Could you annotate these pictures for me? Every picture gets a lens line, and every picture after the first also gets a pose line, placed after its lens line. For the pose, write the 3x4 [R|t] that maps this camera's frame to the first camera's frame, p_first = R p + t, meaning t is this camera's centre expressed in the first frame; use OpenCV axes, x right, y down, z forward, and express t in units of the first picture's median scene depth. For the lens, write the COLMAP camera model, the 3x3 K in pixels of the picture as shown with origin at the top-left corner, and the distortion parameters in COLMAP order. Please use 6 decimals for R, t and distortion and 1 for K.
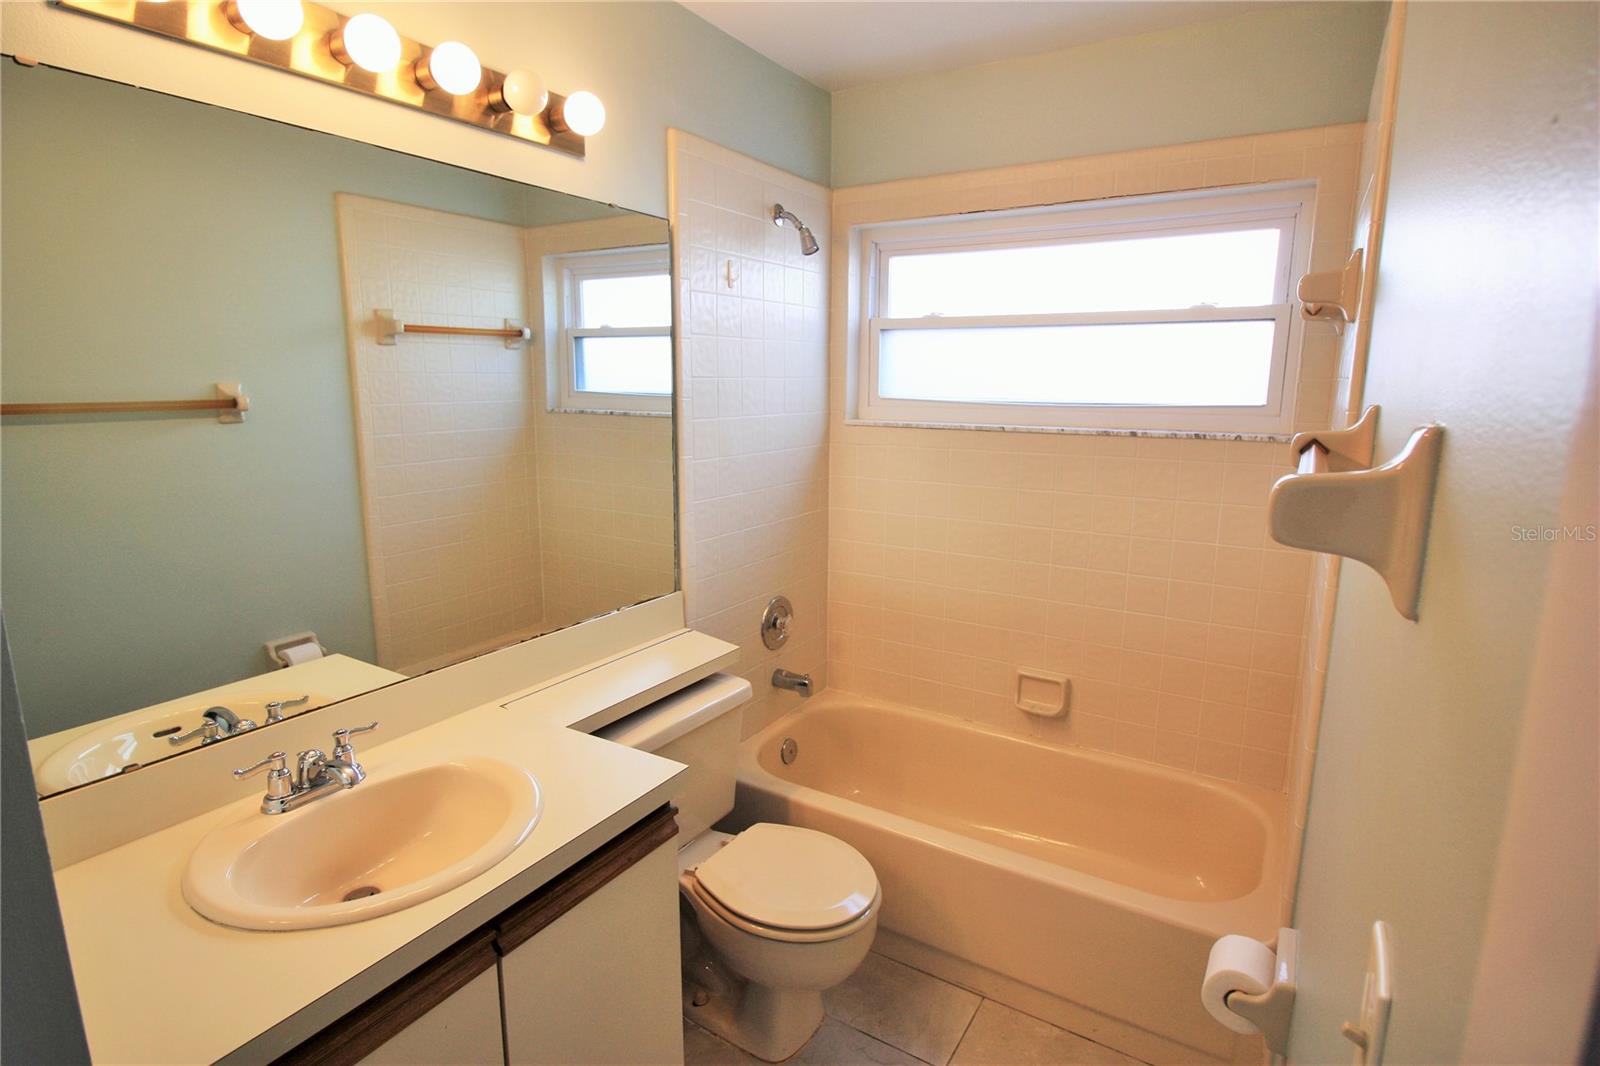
lens RADIAL K [[830.6, 0, 800.0], [0, 830.6, 533.0], [0, 0, 1]] dist [-0.003723, -0.000620]
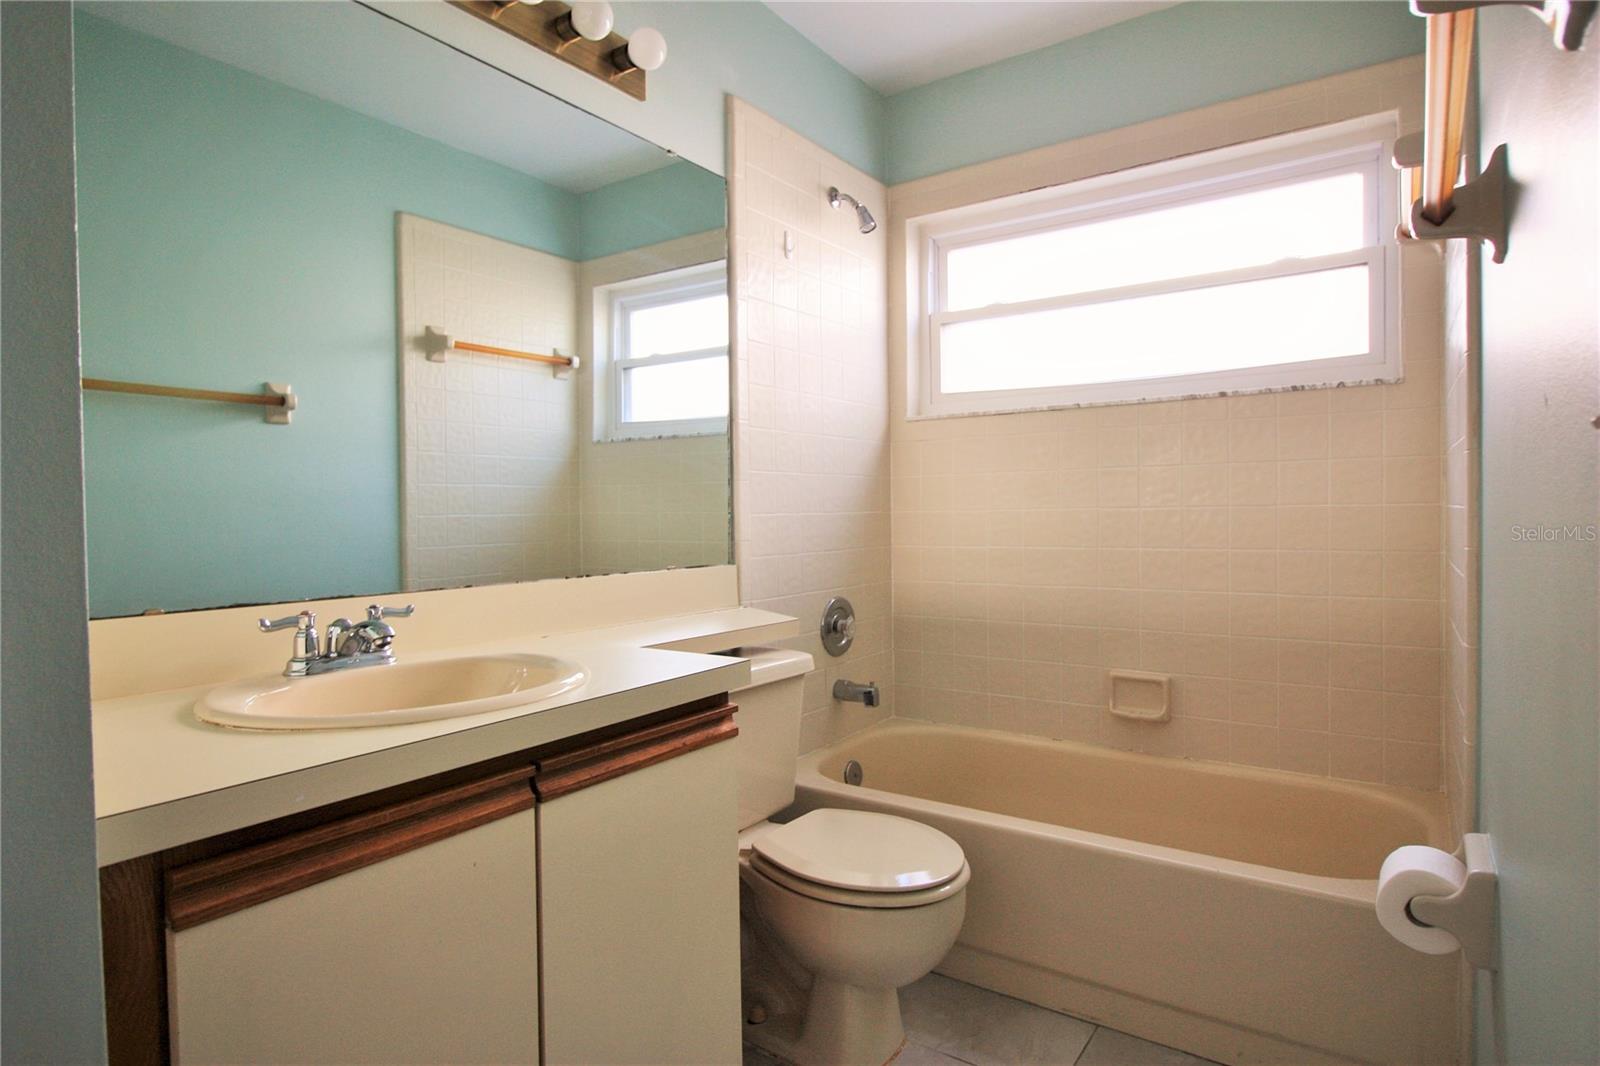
lens RADIAL K [[886.4, 0, 800.0], [0, 886.4, 533.0], [0, 0, 1]] dist [-0.001000, 0.000156]
pose [[0.998373, -0.016226, -0.054657, -0.014719], [0.006990, 0.986253, -0.165093, 0.171779], [0.056584, 0.164443, 0.984762, 0.024755]]
